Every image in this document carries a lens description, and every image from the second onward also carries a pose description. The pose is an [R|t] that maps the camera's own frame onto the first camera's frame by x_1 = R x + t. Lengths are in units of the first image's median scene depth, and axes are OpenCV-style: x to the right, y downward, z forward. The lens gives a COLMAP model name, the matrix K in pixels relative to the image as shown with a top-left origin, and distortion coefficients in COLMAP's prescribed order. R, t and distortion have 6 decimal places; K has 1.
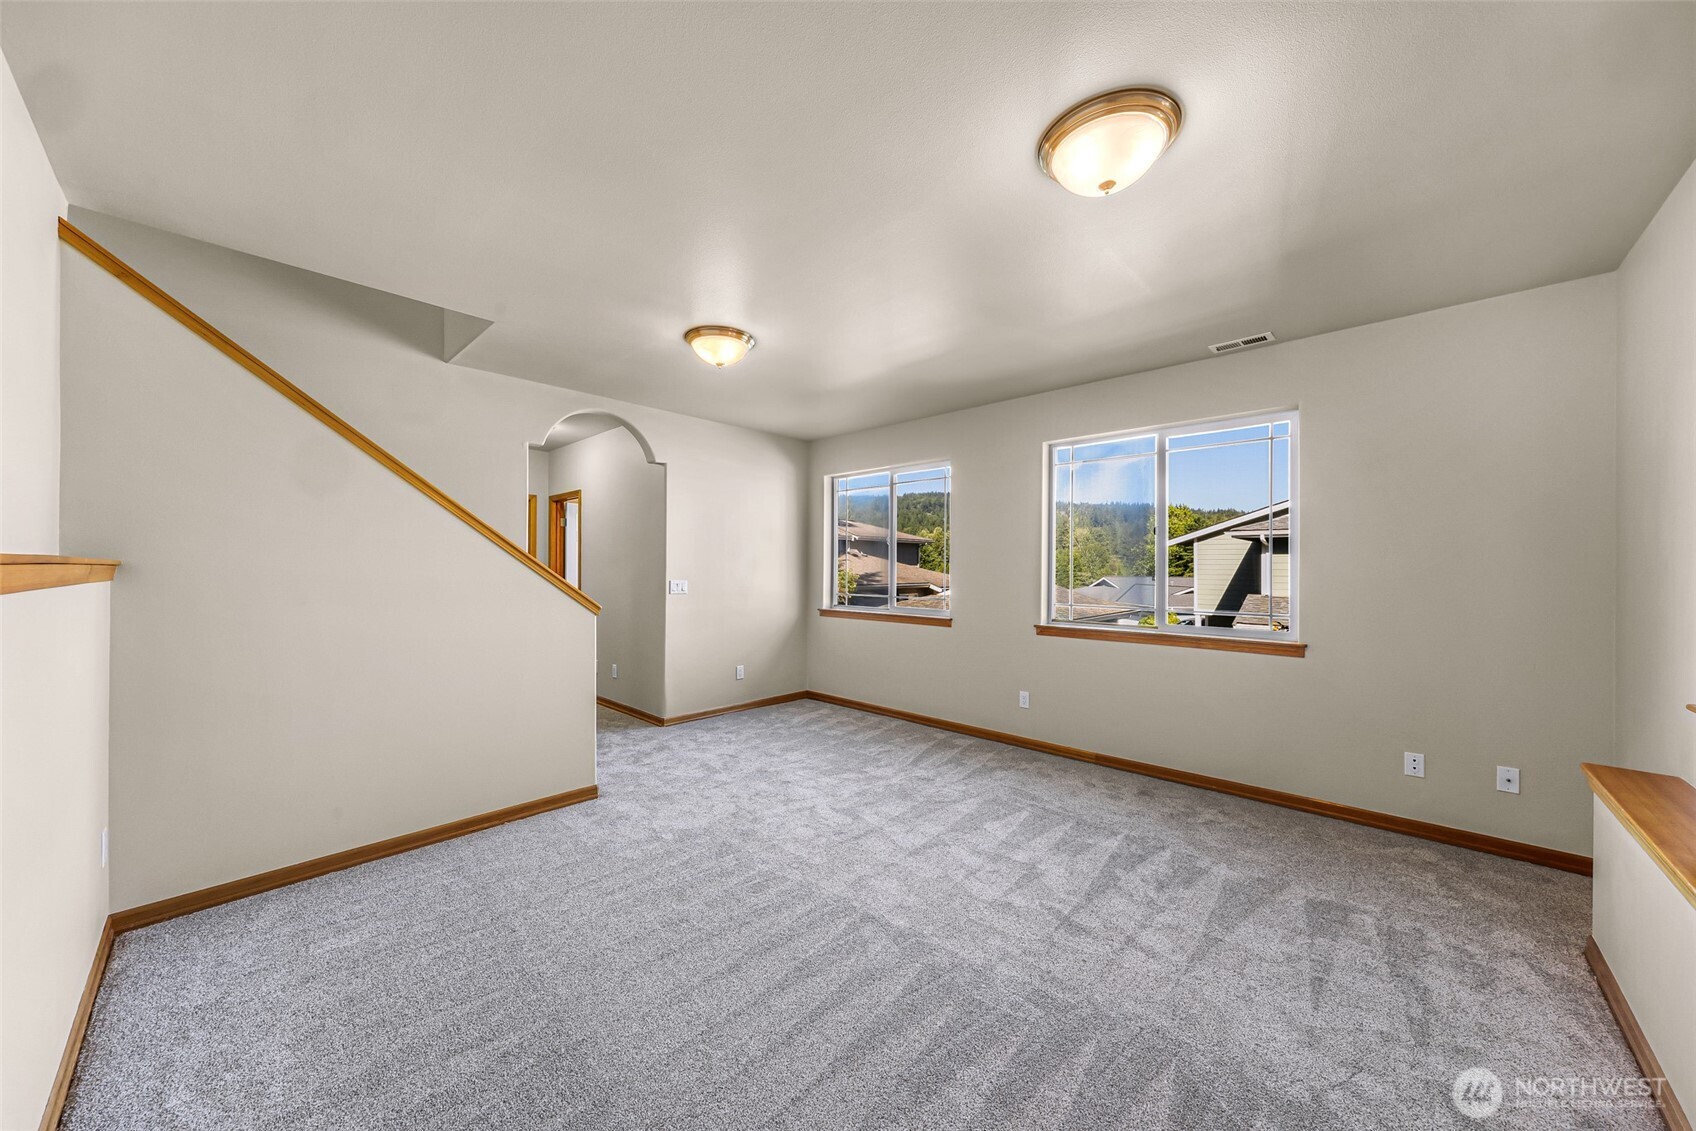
lens RADIAL K [[585.5, 0, 845.8], [0, 585.5, 565.4], [0, 0, 1]] dist [0.000128, 0.000011]
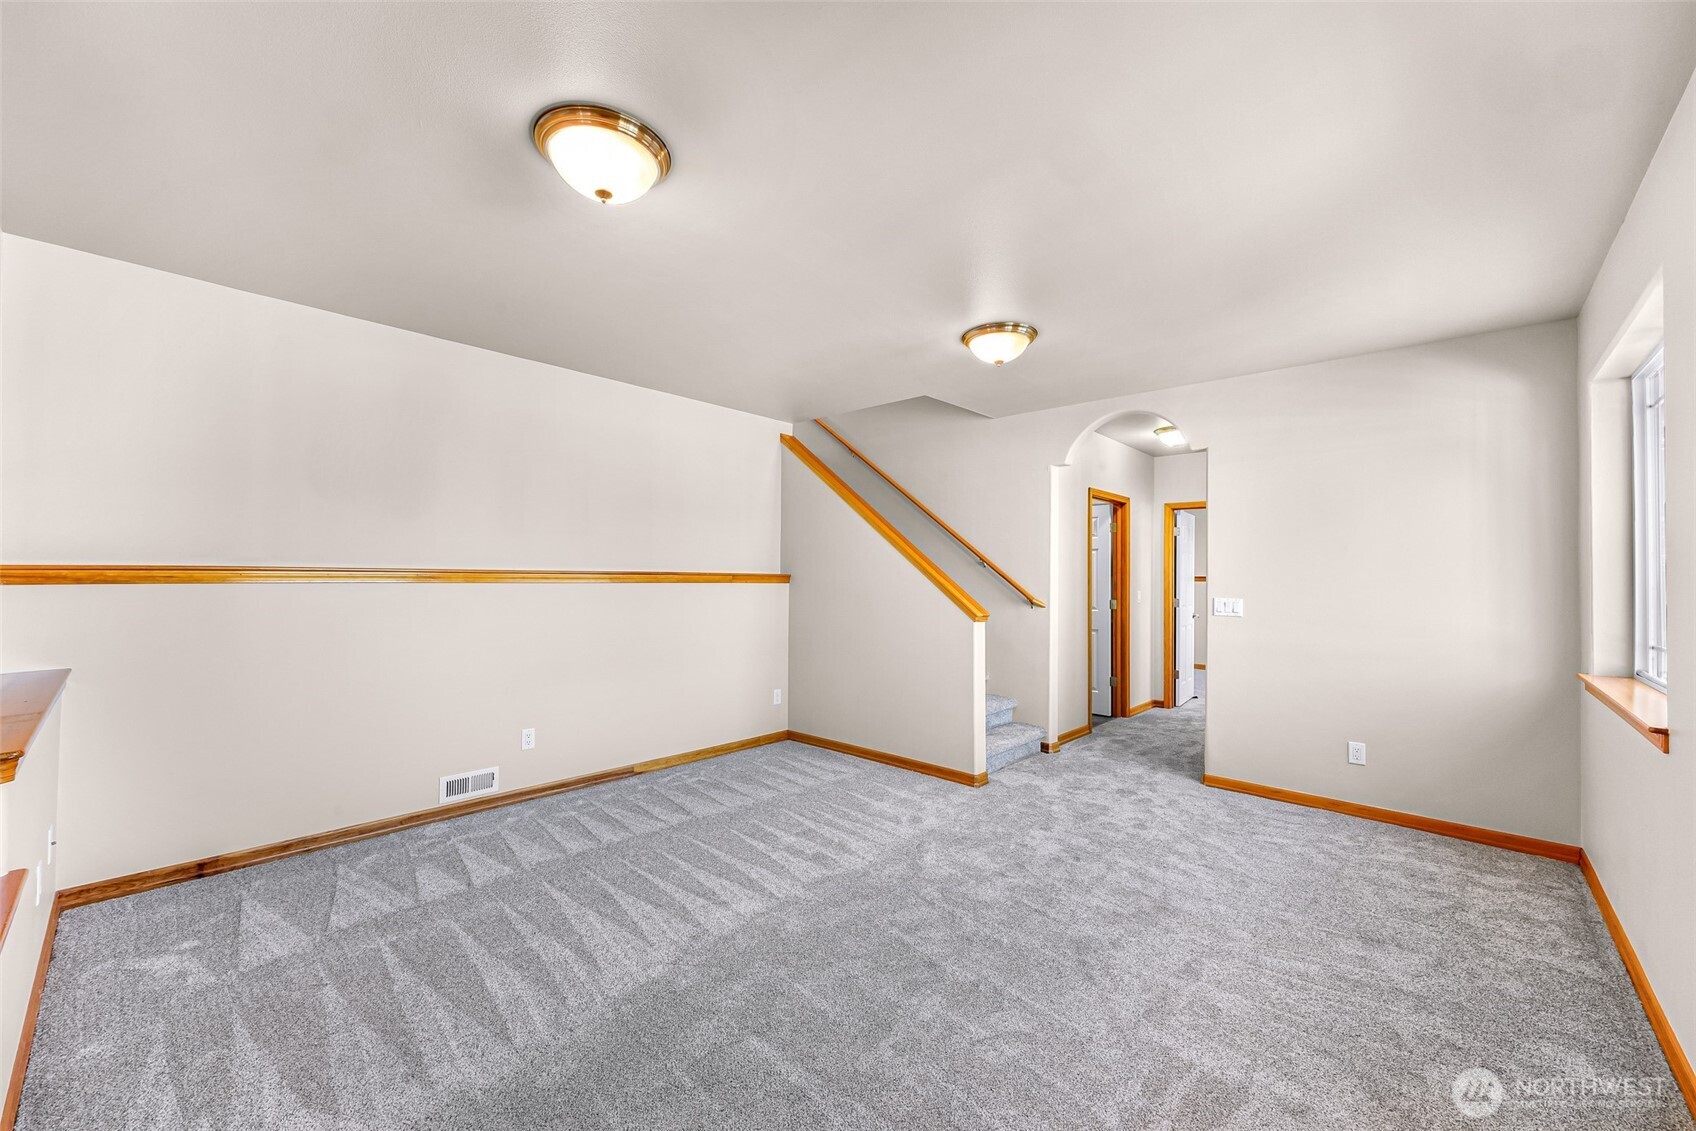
lens RADIAL K [[663.7, 0, 845.8], [0, 663.7, 570.9], [0, 0, 1]] dist [-0.000119, -0.000028]
pose [[0.012242, -0.012155, -0.999851, 0.804894], [-0.003474, 0.999920, -0.012199, 0.002503], [0.999919, 0.003623, 0.012199, 0.708209]]
